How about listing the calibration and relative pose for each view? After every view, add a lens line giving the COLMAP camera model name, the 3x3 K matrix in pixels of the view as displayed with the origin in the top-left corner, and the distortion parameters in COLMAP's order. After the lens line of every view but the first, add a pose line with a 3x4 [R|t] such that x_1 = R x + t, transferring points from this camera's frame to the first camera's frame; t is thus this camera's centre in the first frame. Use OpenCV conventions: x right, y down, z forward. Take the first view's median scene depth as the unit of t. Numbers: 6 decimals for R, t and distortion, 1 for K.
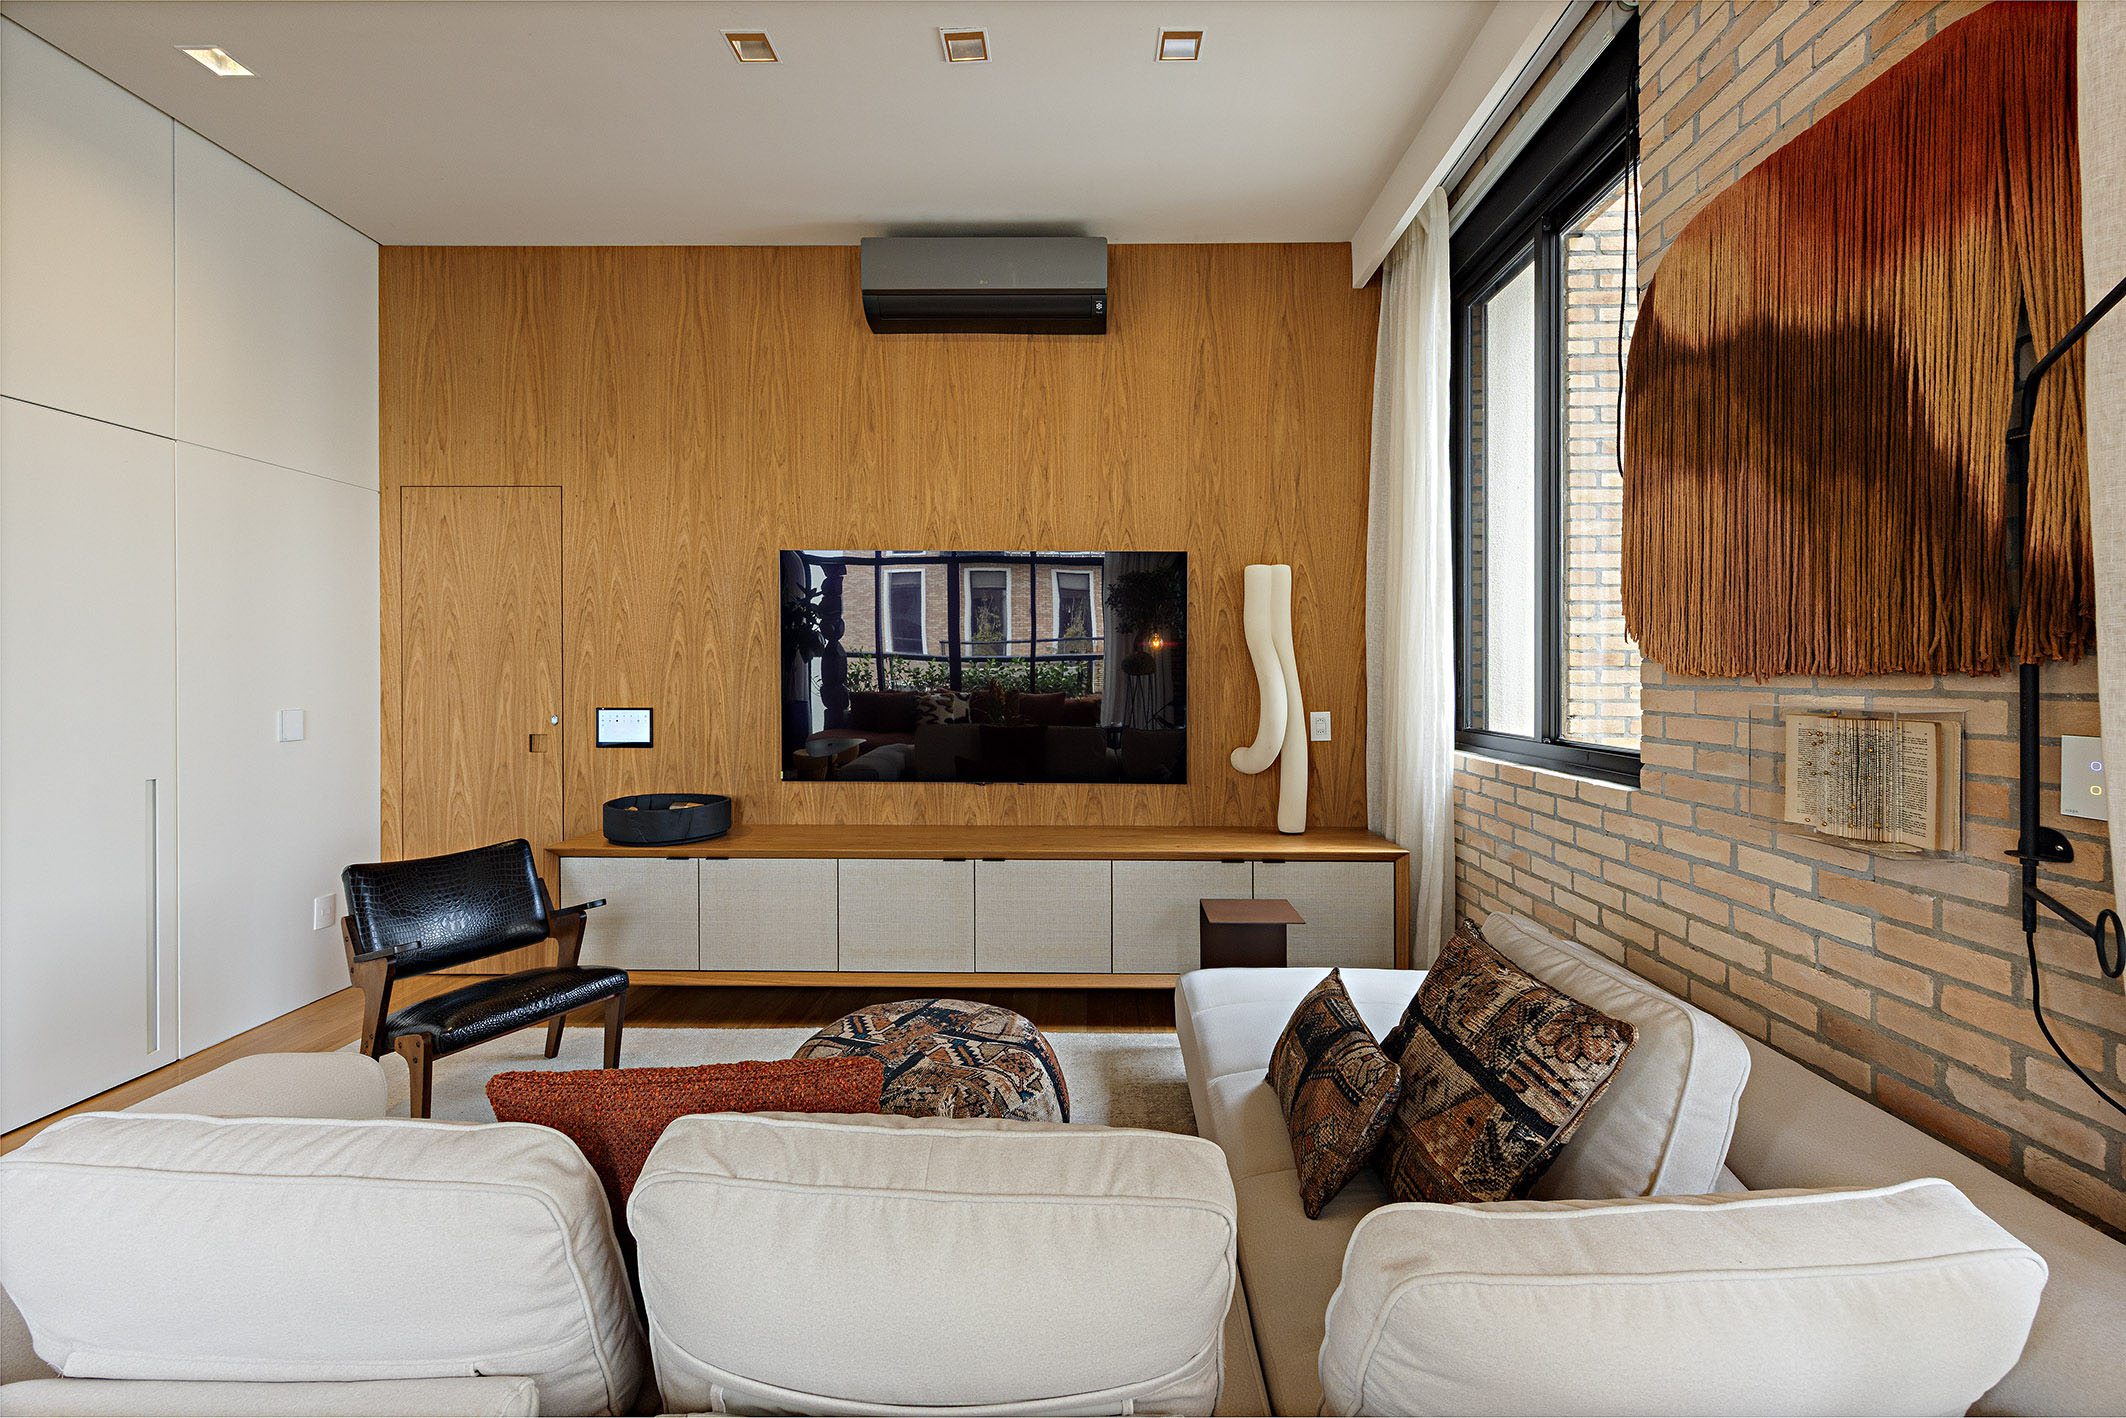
lens RADIAL K [[857.2, 0, 1114.8], [0, 857.2, 665.8], [0, 0, 1]] dist [-0.001967, 0.000928]
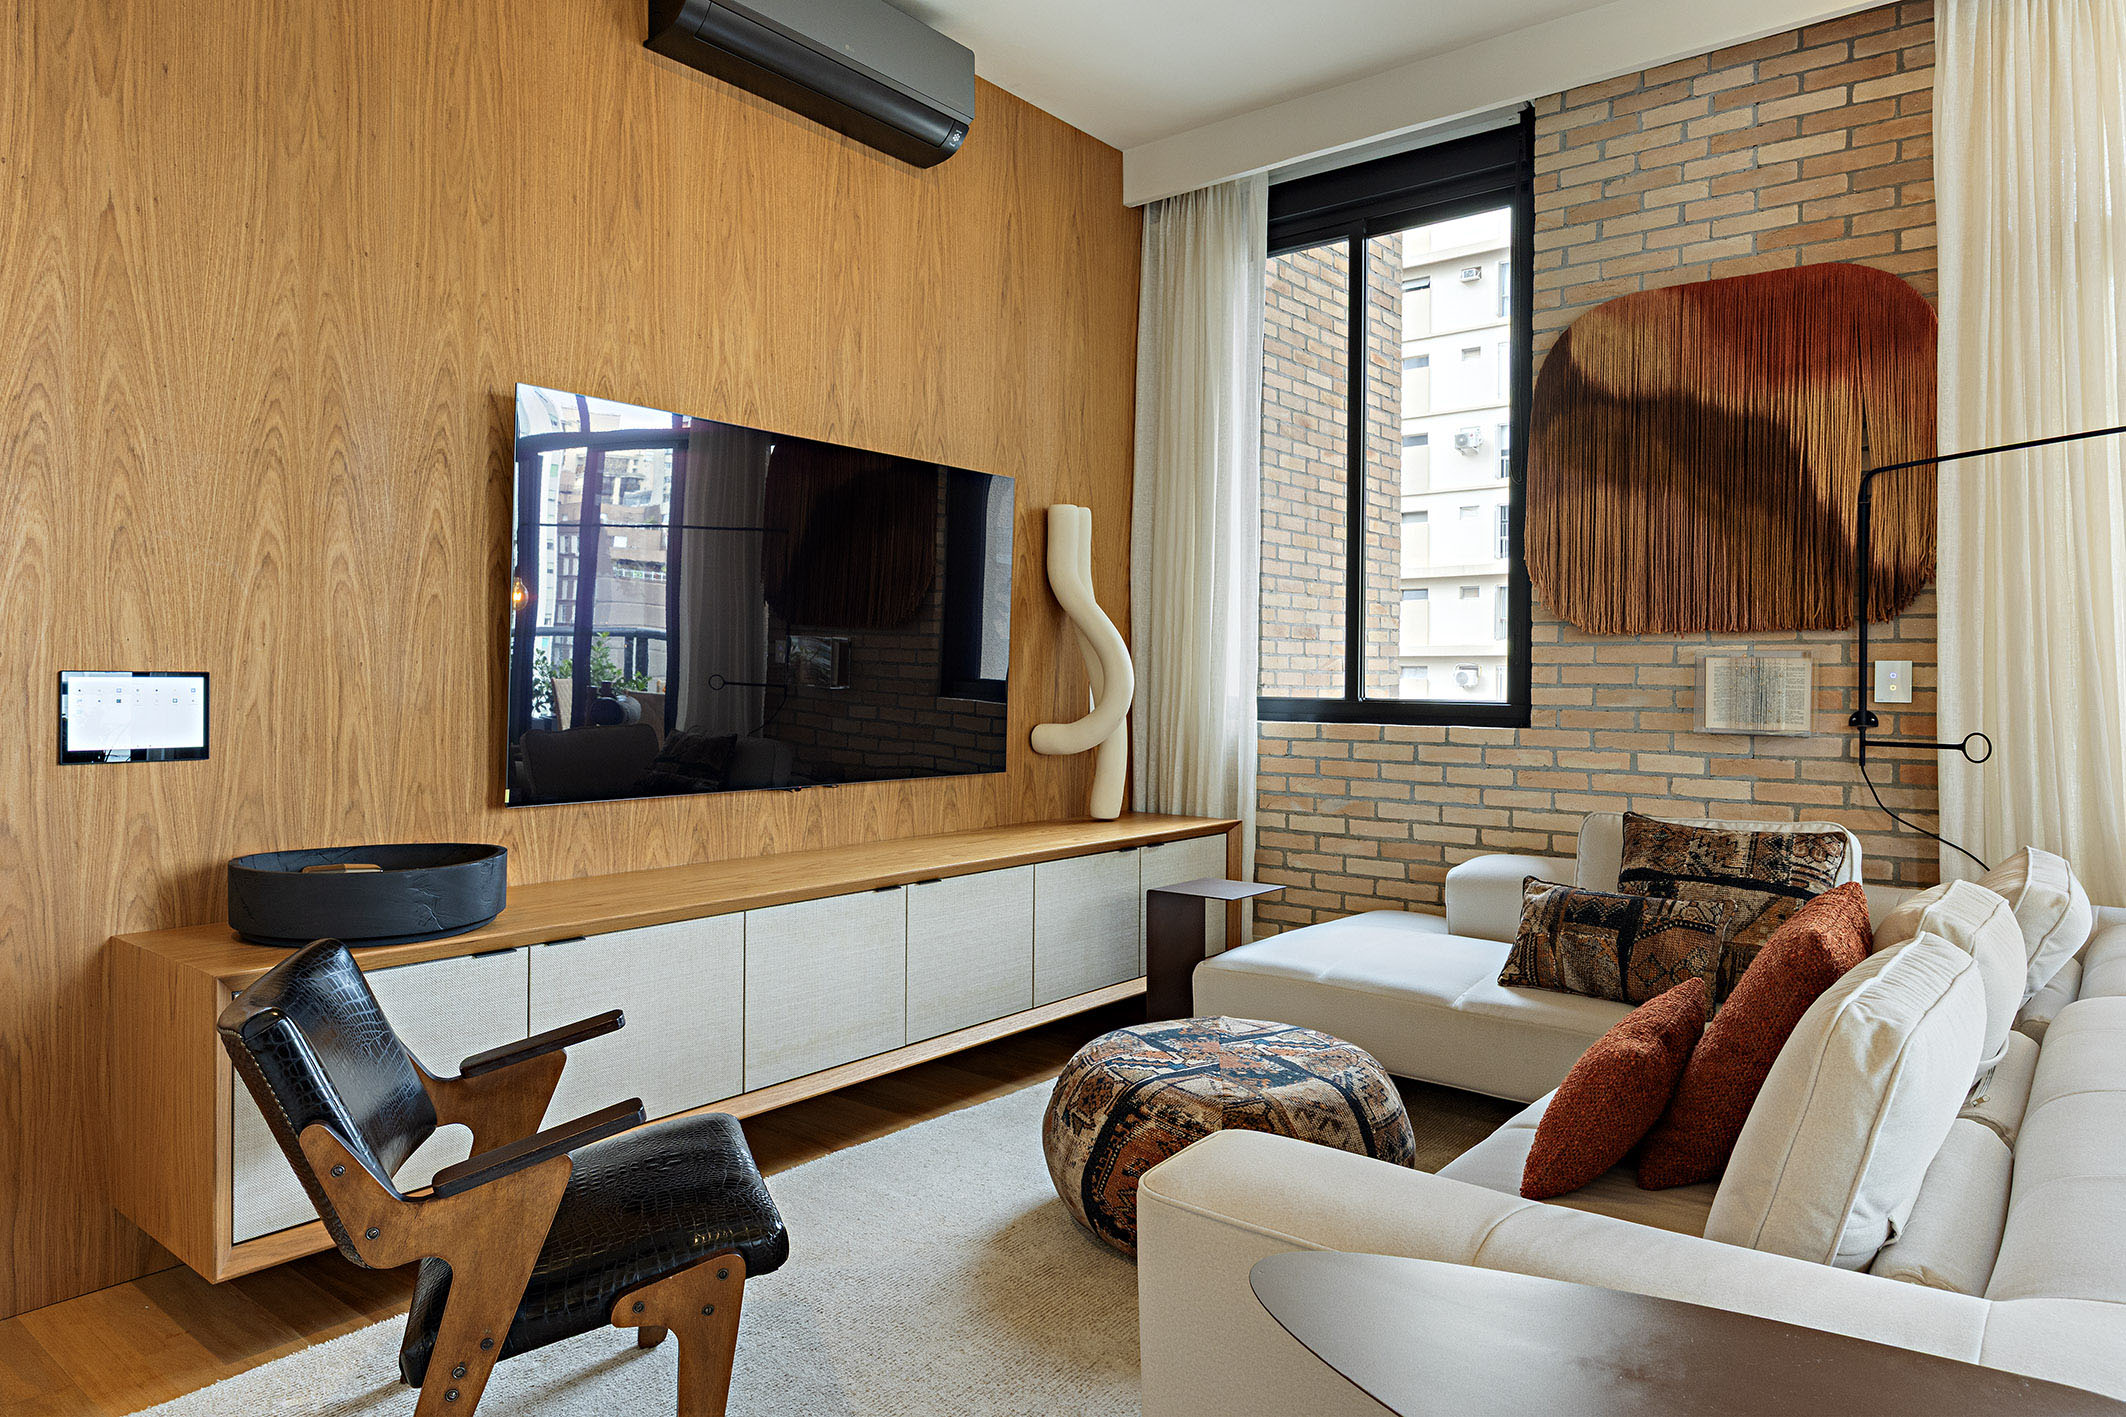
lens RADIAL K [[1324.5, 0, 990.1], [0, 1324.5, 671.0], [0, 0, 1]] dist [-0.001720, -0.005249]
pose [[0.630329, 0.009029, 0.776276, -0.865592], [-0.011797, 0.999928, -0.002052, 0.047044], [-0.776239, -0.007864, 0.630390, 0.237102]]
